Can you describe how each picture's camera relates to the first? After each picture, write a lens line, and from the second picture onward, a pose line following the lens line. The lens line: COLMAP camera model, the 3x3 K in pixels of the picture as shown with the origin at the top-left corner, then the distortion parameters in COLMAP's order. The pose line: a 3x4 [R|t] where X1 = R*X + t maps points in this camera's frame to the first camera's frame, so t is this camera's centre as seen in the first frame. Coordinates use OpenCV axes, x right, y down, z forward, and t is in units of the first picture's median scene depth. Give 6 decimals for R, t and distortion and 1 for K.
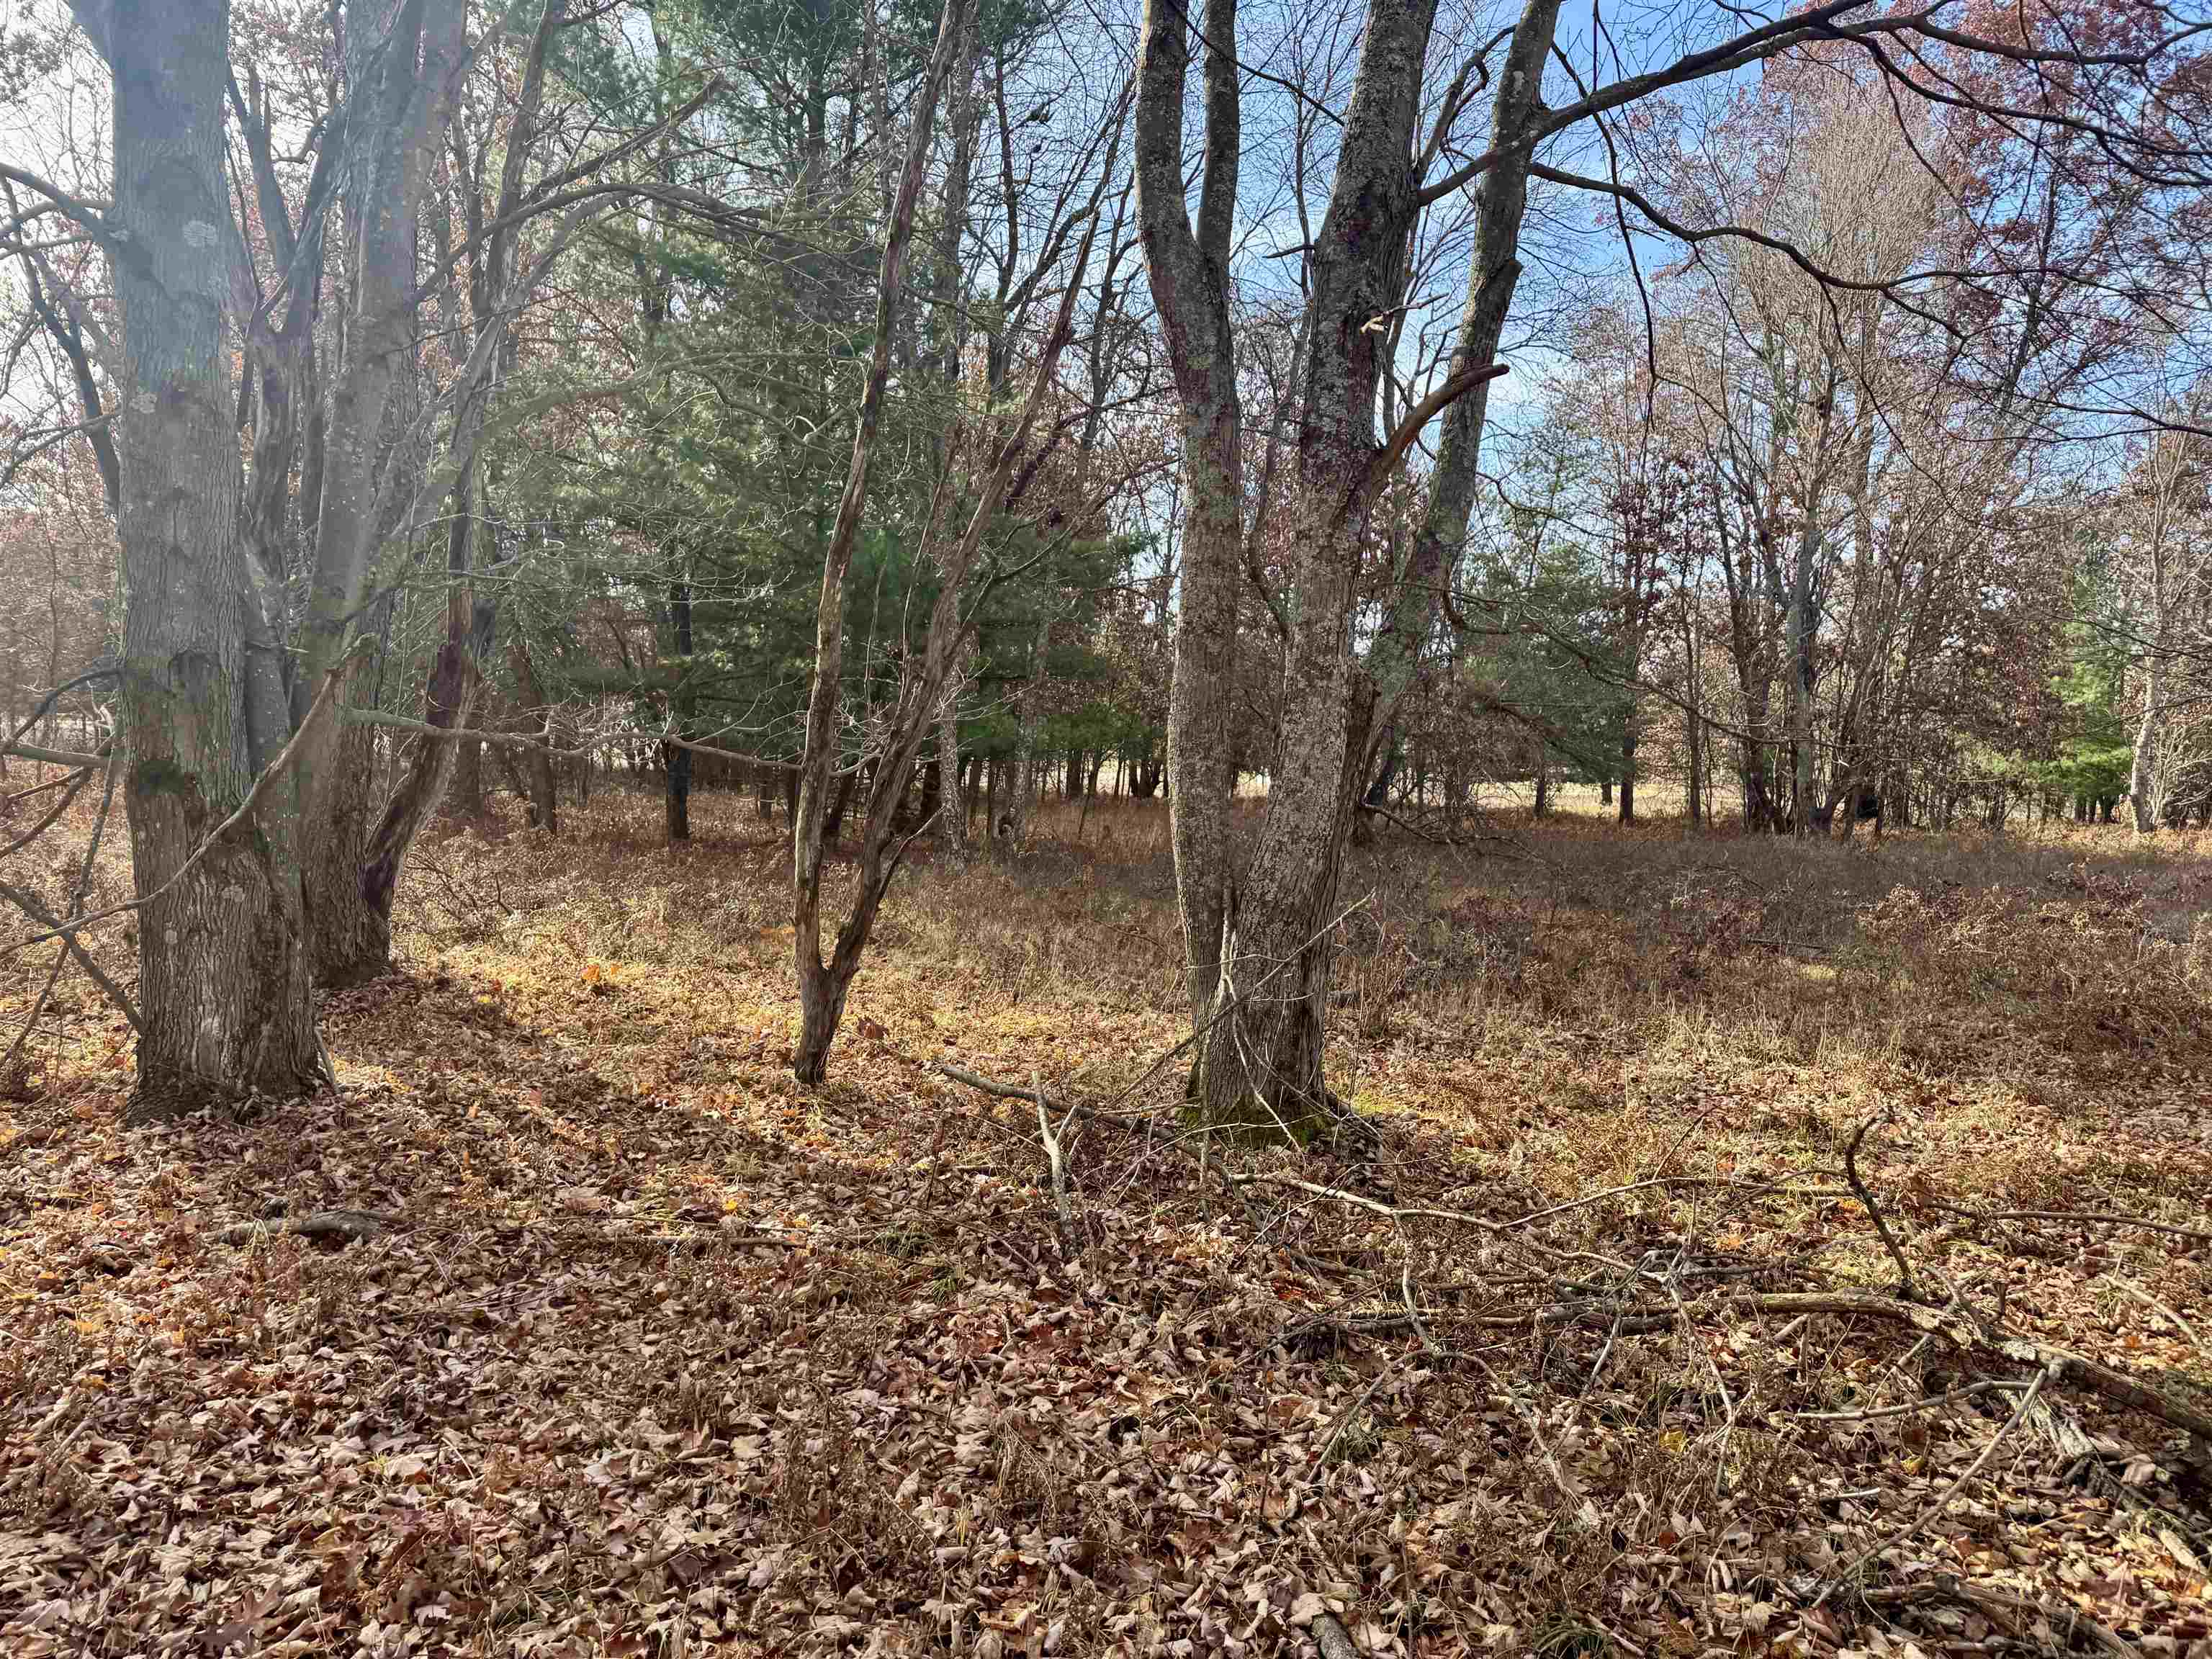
lens RADIAL K [[1598.1, 0, 1108.1], [0, 1598.1, 802.8], [0, 0, 1]] dist [0.048709, -0.039984]
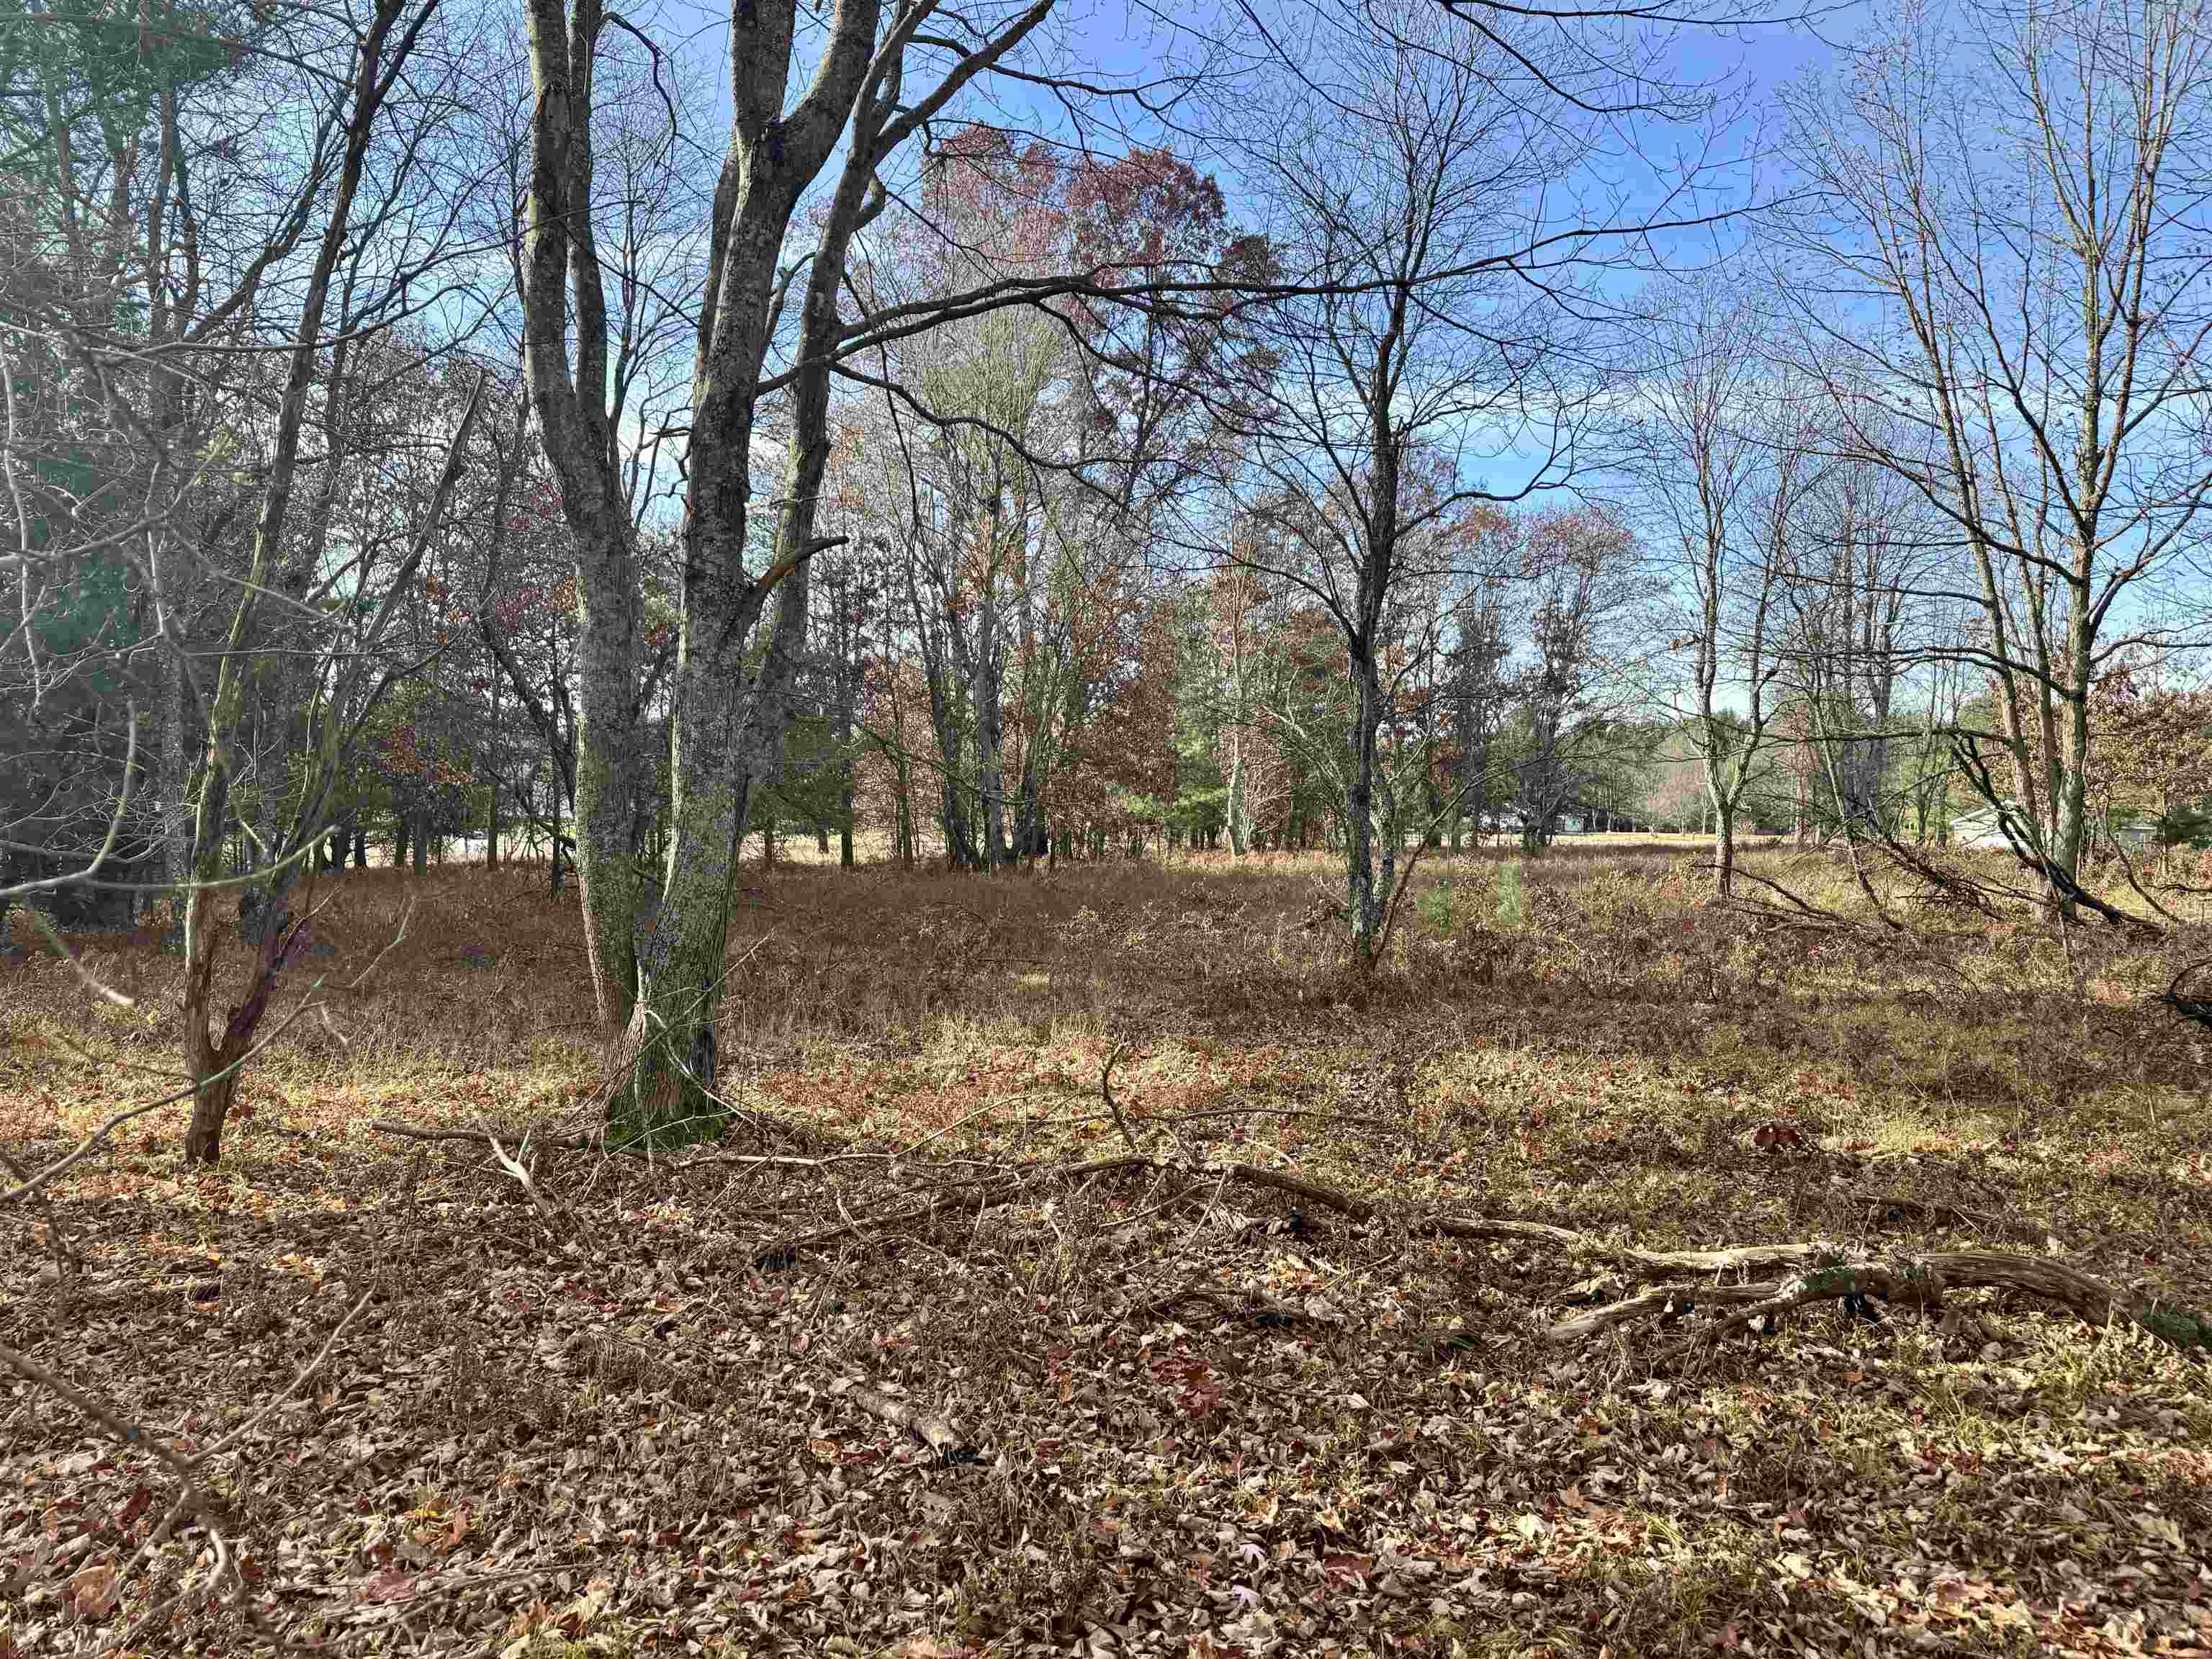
lens RADIAL K [[1561.4, 0, 1106.0], [0, 1561.4, 829.5], [0, 0, 1]] dist [0.164556, -0.001594]
pose [[0.882758, -0.040362, 0.468091, -0.072581], [0.048132, 0.998830, -0.004645, -0.003501], [-0.467356, 0.026631, 0.883668, -0.102703]]
